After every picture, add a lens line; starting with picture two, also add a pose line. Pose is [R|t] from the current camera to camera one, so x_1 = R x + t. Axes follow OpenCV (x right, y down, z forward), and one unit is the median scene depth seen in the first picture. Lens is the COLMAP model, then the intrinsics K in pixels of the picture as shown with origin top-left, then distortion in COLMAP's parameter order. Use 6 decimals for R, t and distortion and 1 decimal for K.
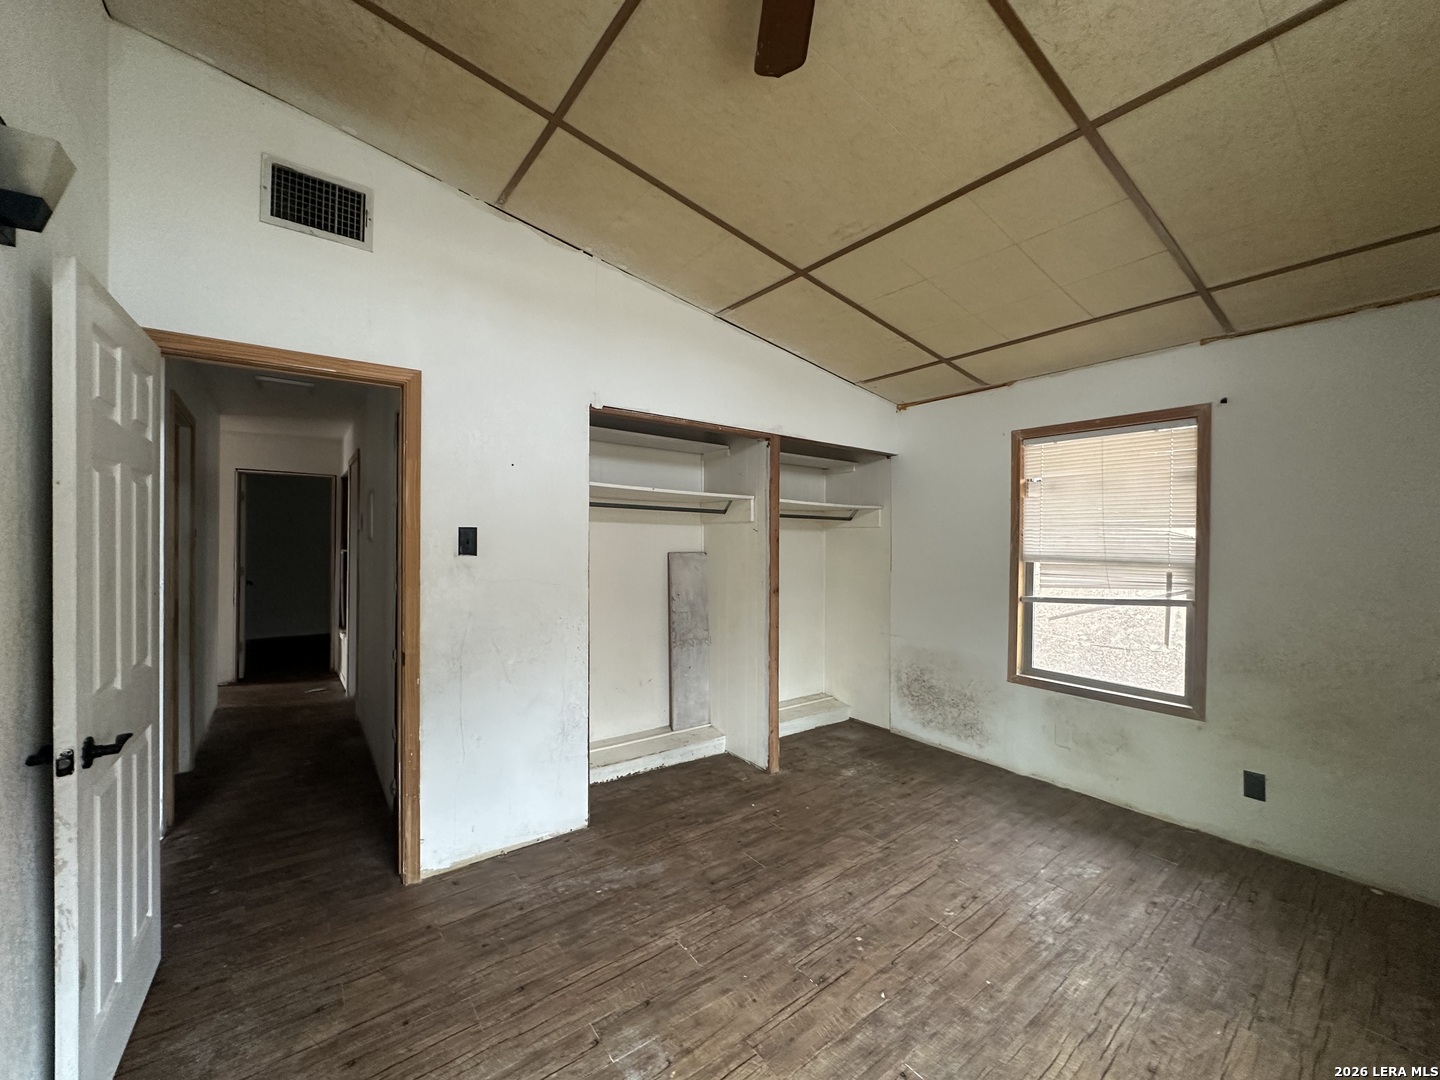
lens RADIAL K [[573.7, 0, 718.7], [0, 573.7, 538.7], [0, 0, 1]] dist [-0.003442, 0.000734]
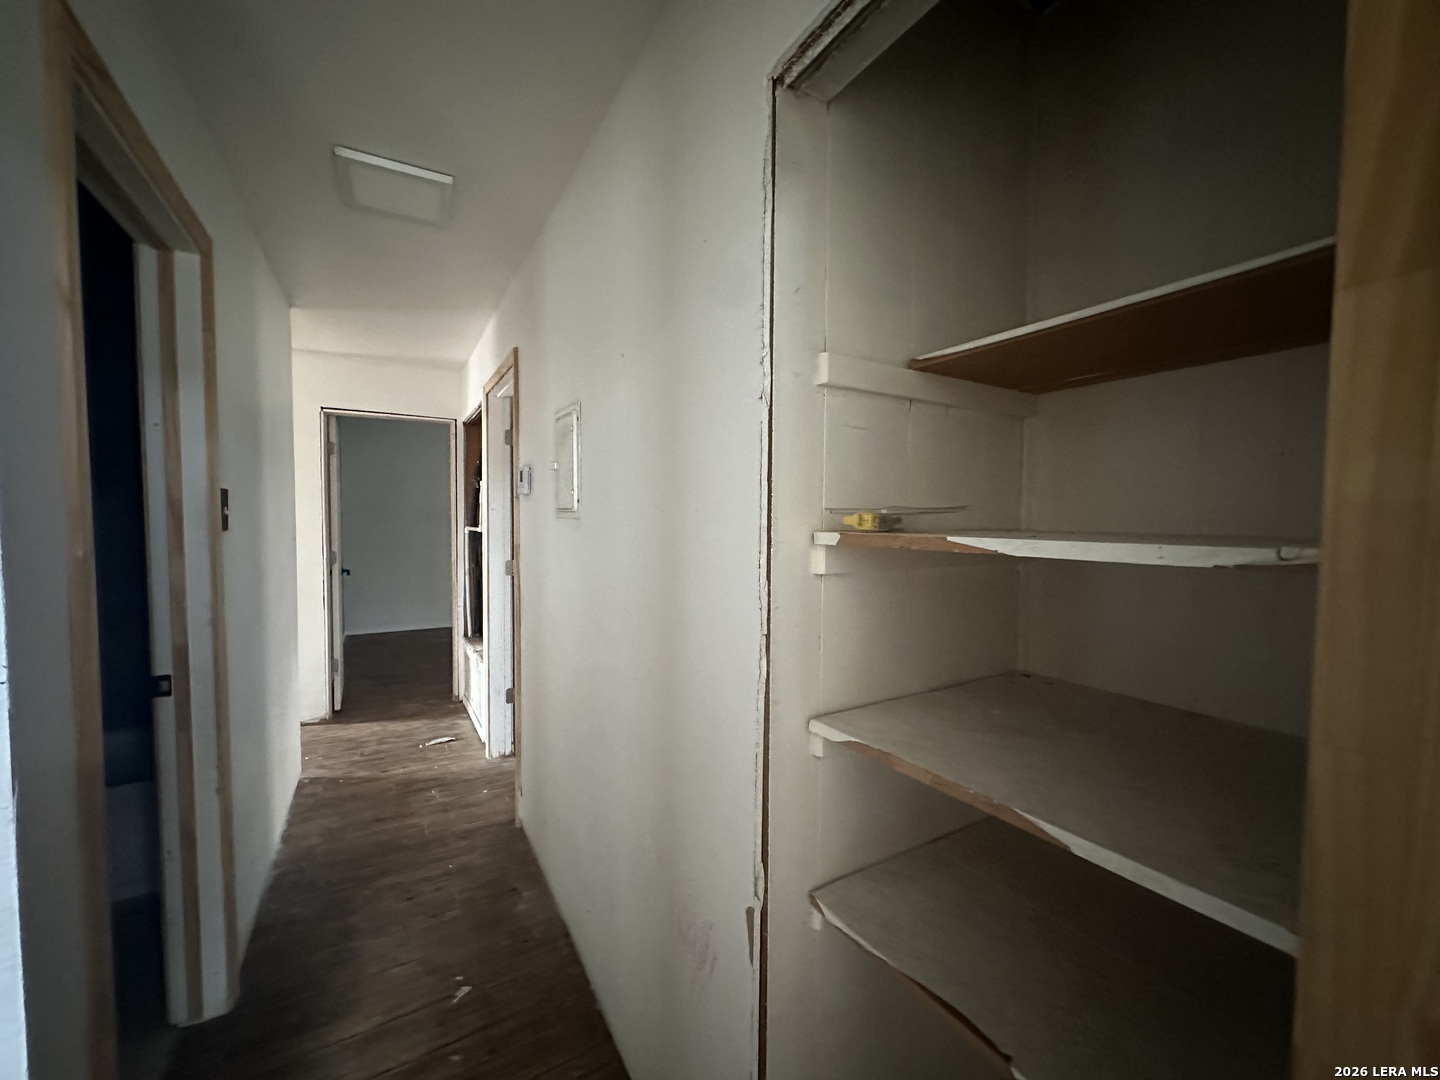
lens RADIAL K [[573.7, 0, 718.7], [0, 573.7, 538.7], [0, 0, 1]] dist [-0.003442, 0.000734]
pose [[0.993310, 0.006605, -0.115290, -0.303259], [-0.001227, 0.998910, 0.046652, 0.000877], [0.115472, -0.046198, 0.992236, 0.382064]]
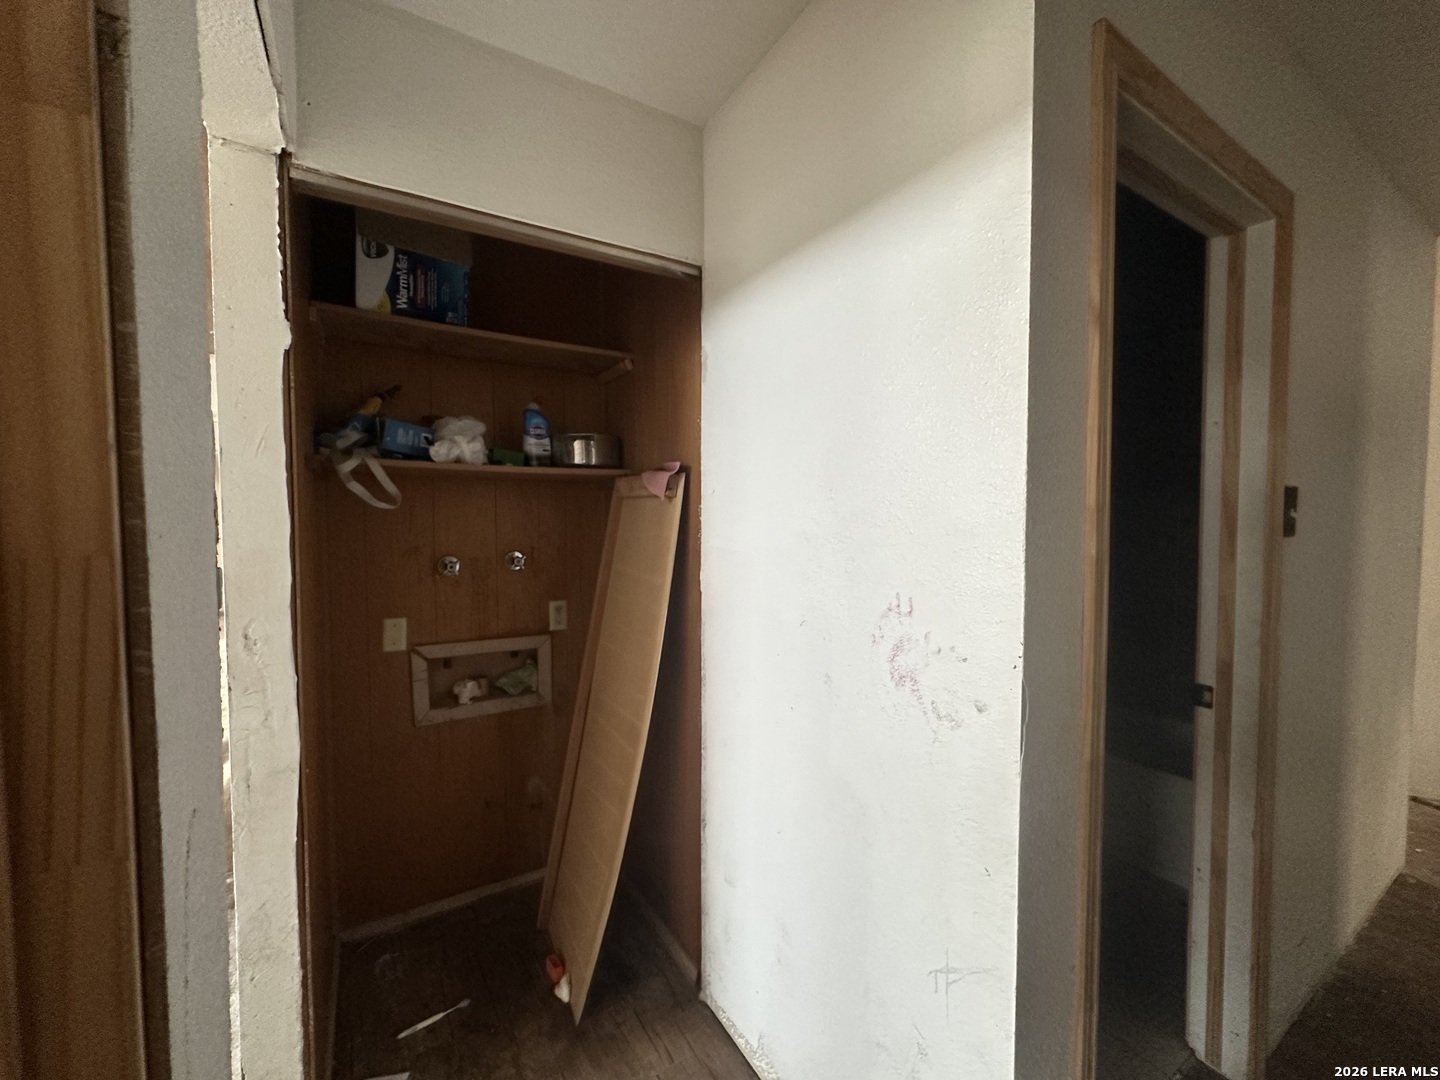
lens RADIAL K [[573.7, 0, 718.7], [0, 573.7, 538.7], [0, 0, 1]] dist [-0.003442, 0.000734]
pose [[-0.094502, 0.035349, -0.994897, -0.319226], [0.002144, 0.999374, 0.035304, 0.002479], [0.995522, 0.001203, -0.094519, 0.423325]]
